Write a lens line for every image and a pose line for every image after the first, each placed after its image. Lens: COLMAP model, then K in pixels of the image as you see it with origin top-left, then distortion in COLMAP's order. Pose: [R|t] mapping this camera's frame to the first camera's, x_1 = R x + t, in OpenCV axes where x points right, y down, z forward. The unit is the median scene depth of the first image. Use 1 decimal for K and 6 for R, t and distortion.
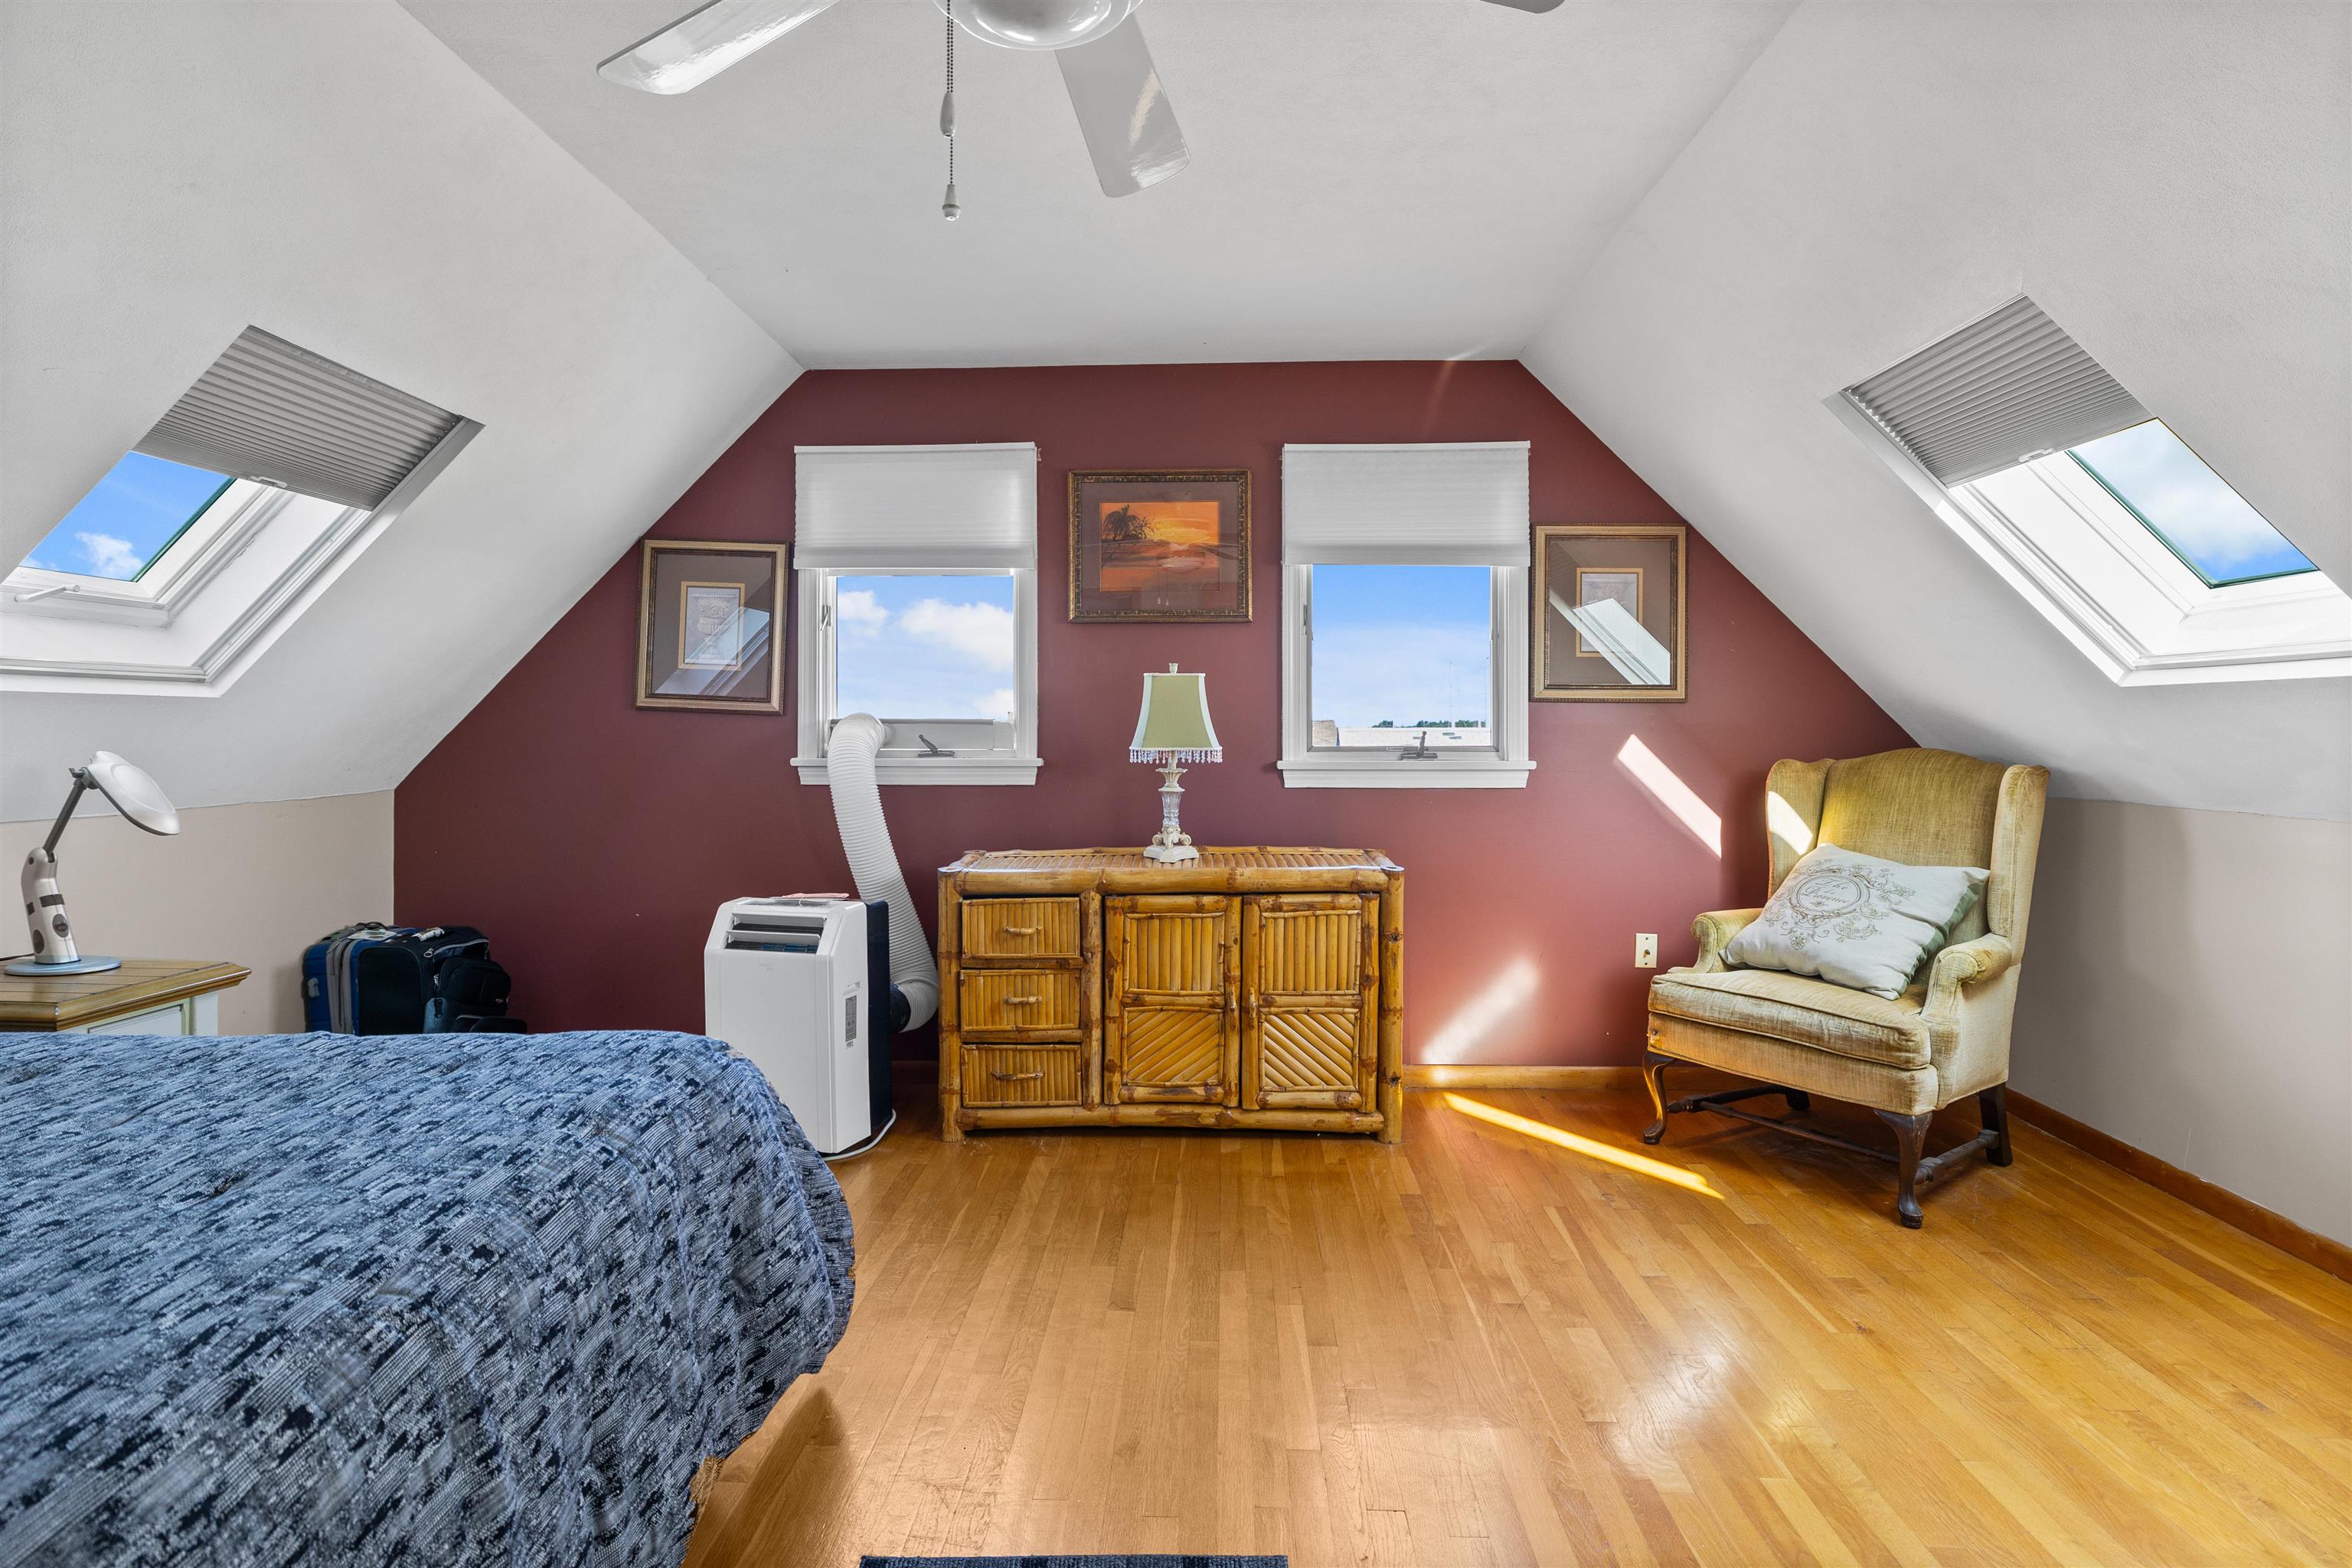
lens RADIAL K [[1292.3, 0, 1149.3], [0, 1292.3, 721.4], [0, 0, 1]] dist [-0.002413, 0.000309]
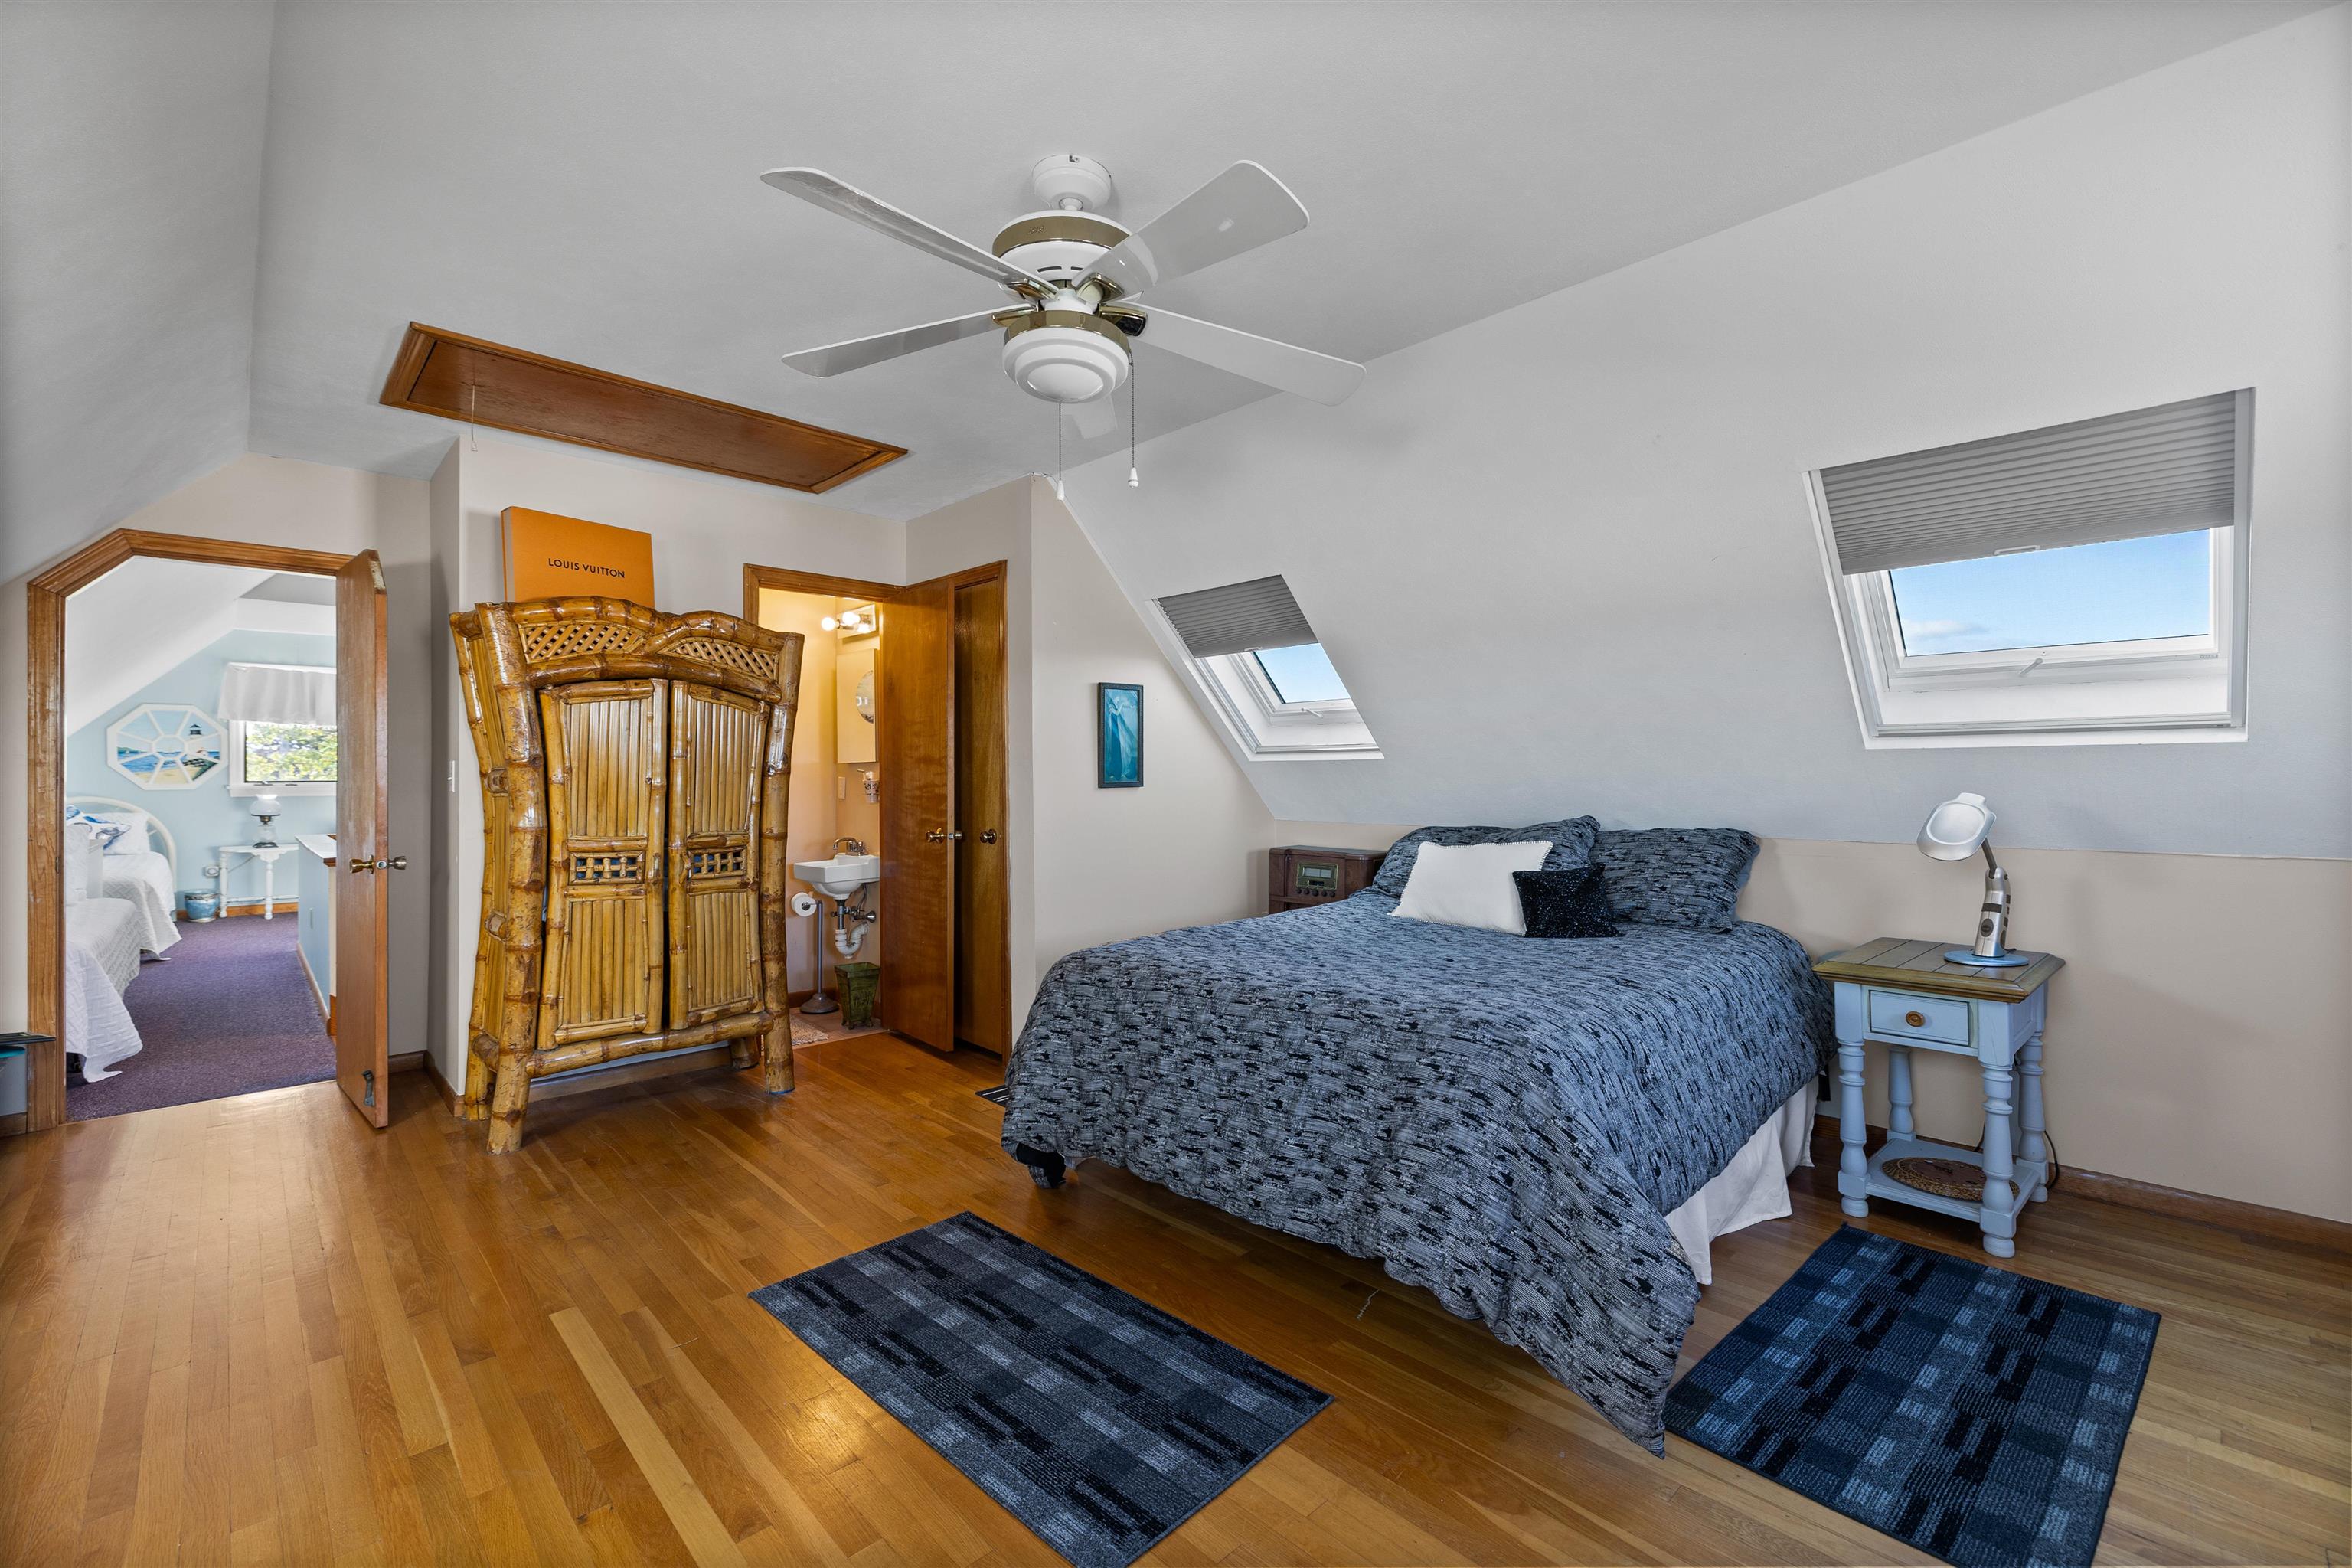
lens RADIAL K [[987.1, 0, 1146.0], [0, 987.1, 755.4], [0, 0, 1]] dist [-0.002779, 0.000744]
pose [[-0.702427, -0.010540, -0.711678, 0.330308], [0.012823, 0.999541, -0.027460, 0.002917], [0.711641, -0.028414, -0.701969, 0.808952]]
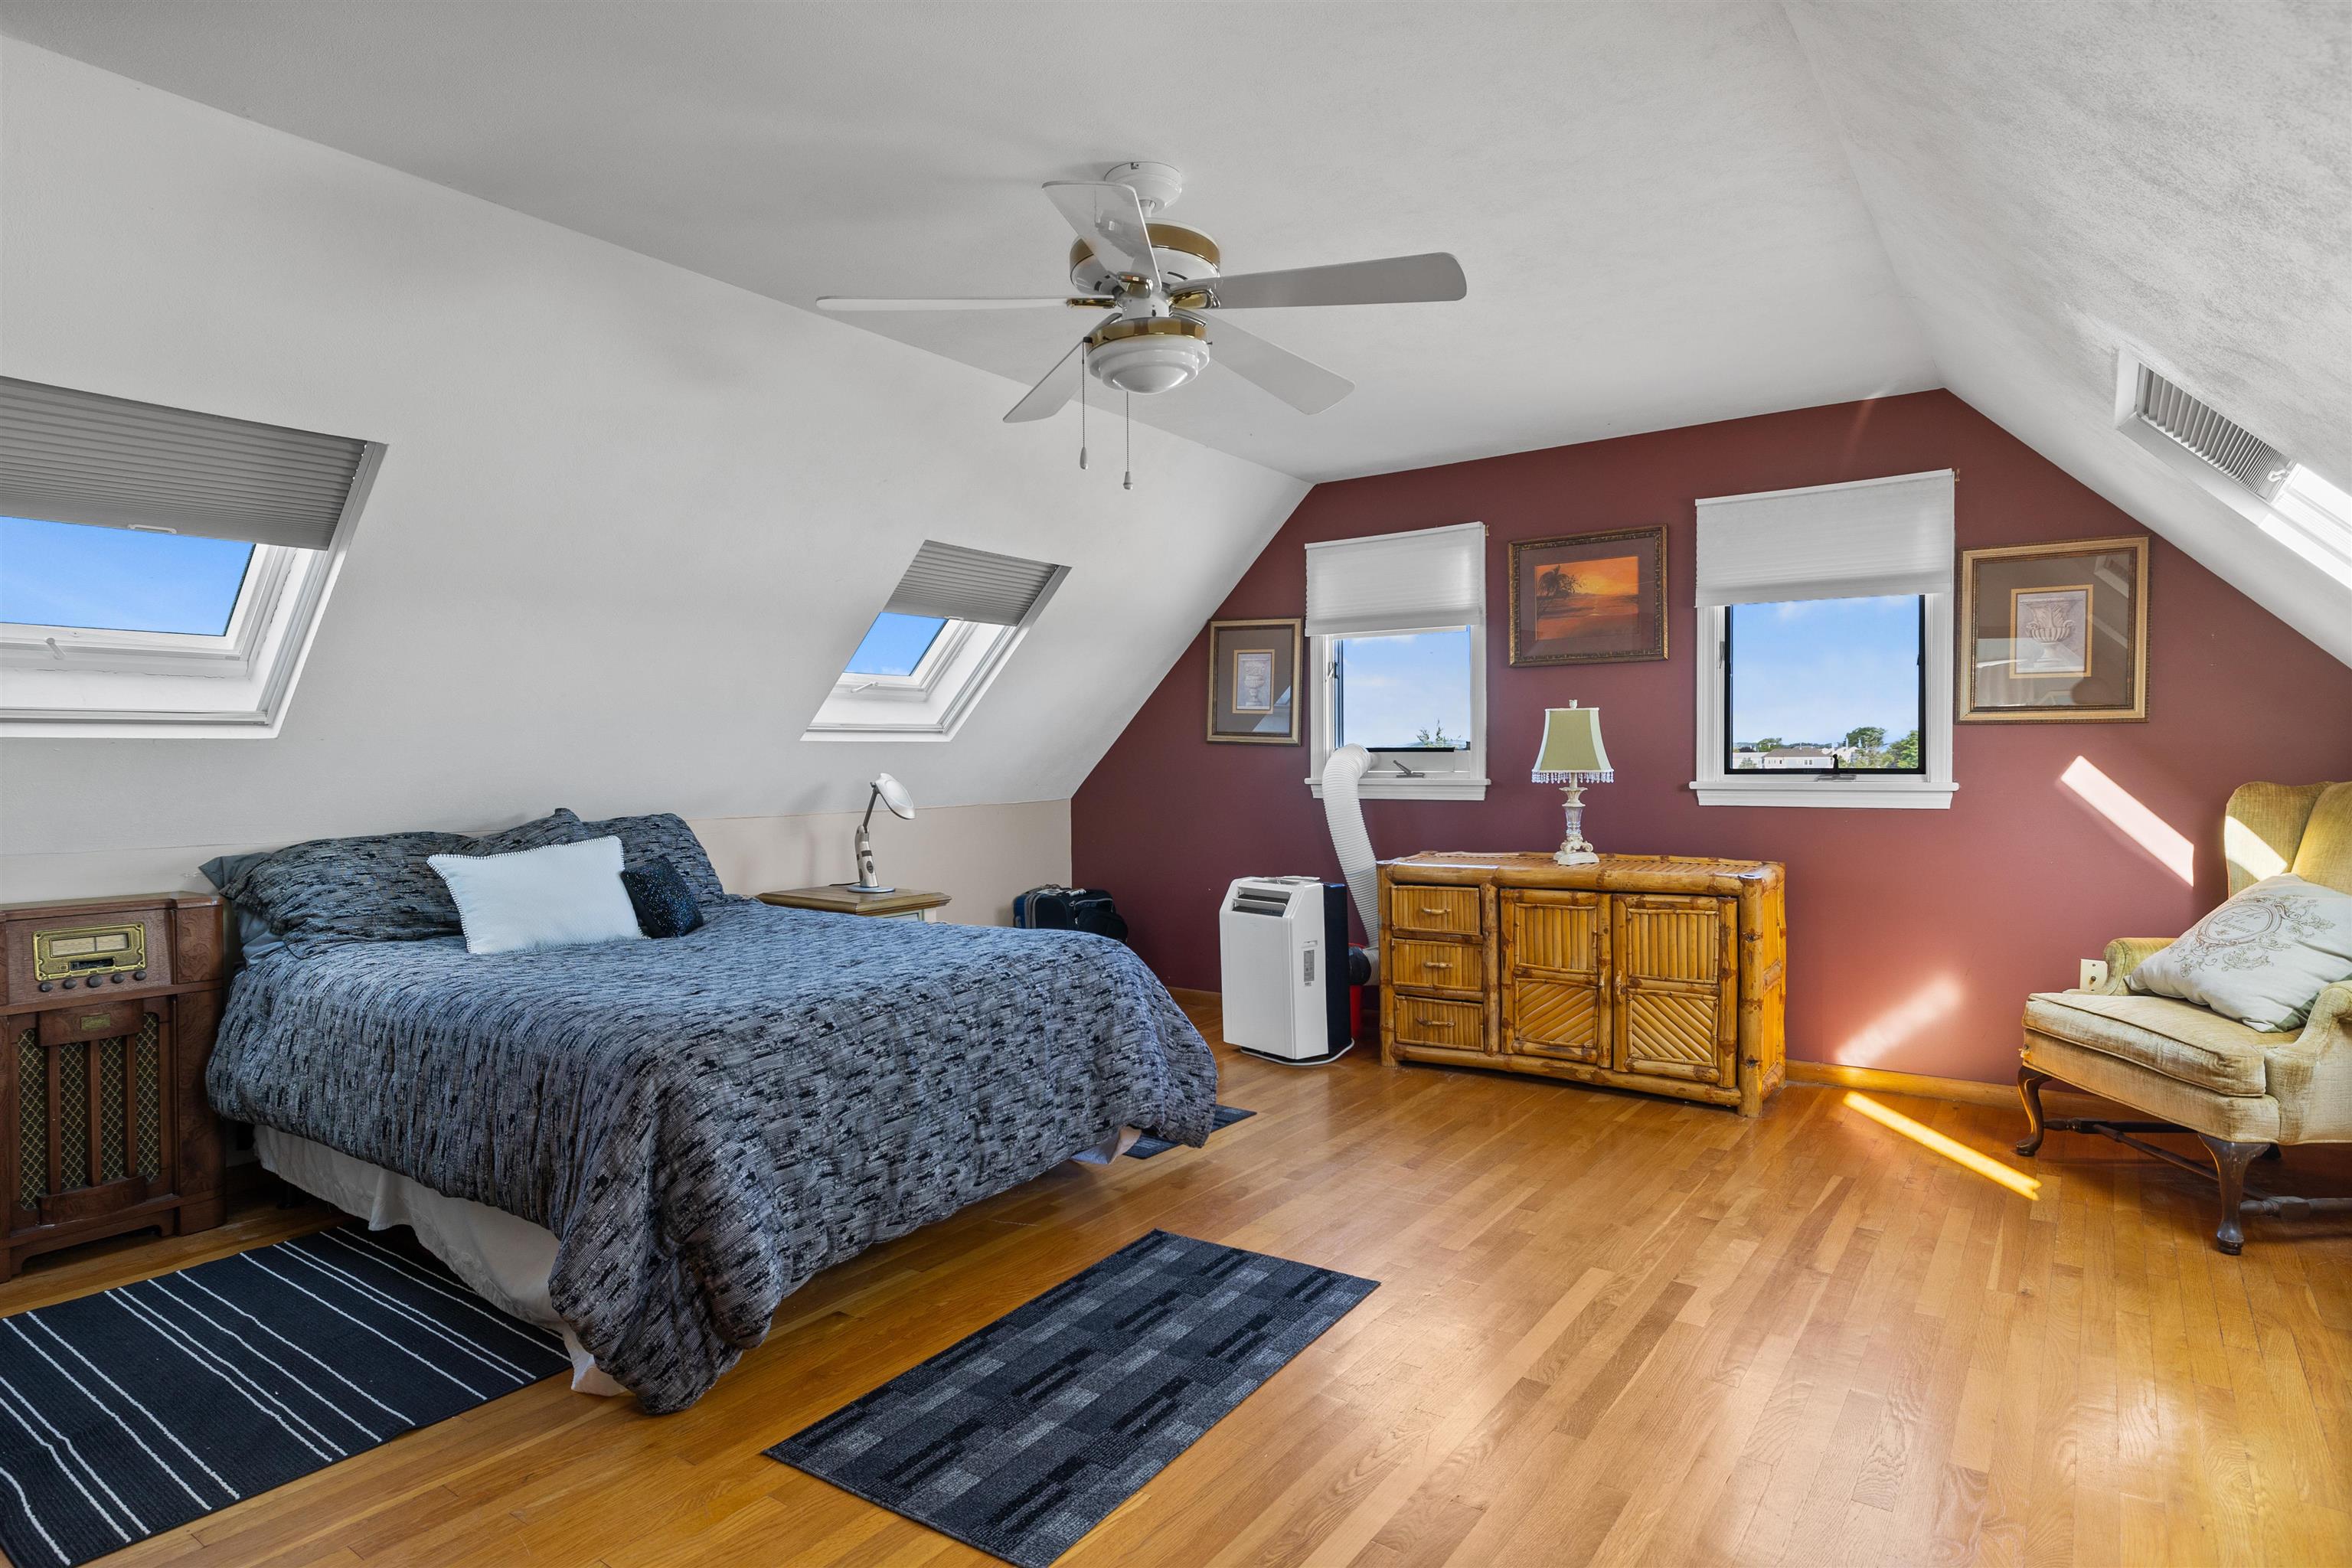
lens RADIAL K [[1292.3, 0, 1152.8], [0, 1292.3, 780.8], [0, 0, 1]] dist [-0.002413, 0.000309]
pose [[0.831359, 0.003229, -0.555726, 0.383226], [0.013293, 0.999581, 0.025694, -0.006144], [0.555576, -0.028748, 0.830969, -0.230049]]
